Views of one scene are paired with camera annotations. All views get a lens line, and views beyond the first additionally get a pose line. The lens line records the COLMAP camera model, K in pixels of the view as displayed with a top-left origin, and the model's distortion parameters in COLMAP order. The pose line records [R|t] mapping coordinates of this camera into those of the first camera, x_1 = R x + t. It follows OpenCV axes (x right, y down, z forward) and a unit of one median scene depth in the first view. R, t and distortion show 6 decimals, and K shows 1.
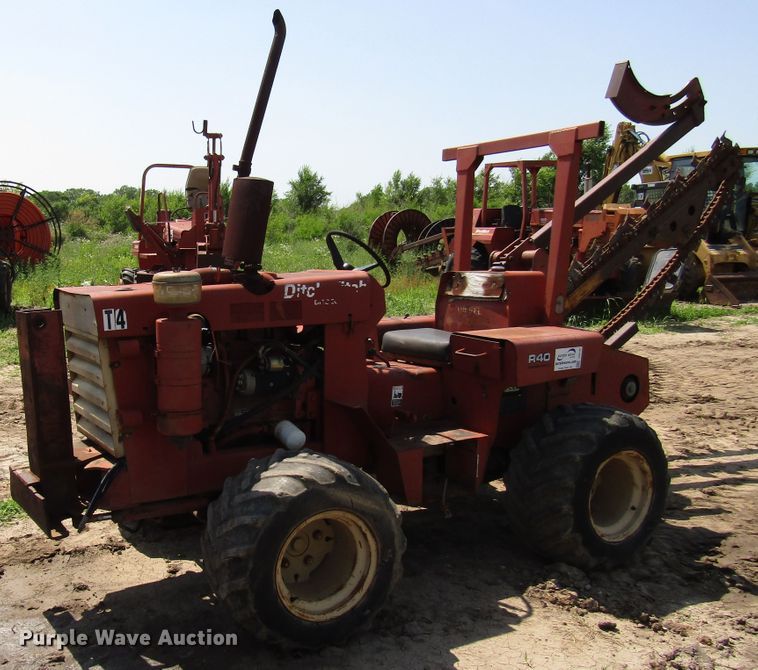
lens RADIAL K [[783.9, 0, 258.3], [0, 783.9, 381.8], [0, 0, 1]] dist [-0.019614, -0.007995]
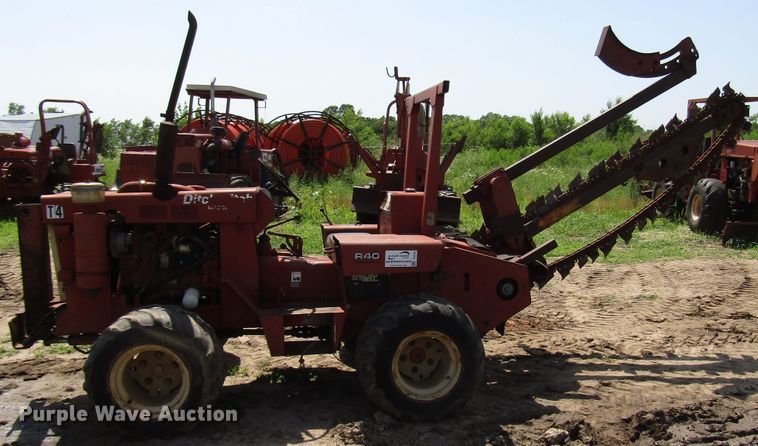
lens RADIAL K [[663.7, 0, 377.9], [0, 663.7, 255.7], [0, 0, 1]] dist [-0.030740, -0.001773]
pose [[0.970648, 0.062238, -0.232313, 0.651791], [-0.070997, 0.997039, -0.029526, 0.001244], [0.229787, 0.045153, 0.972193, -0.112806]]
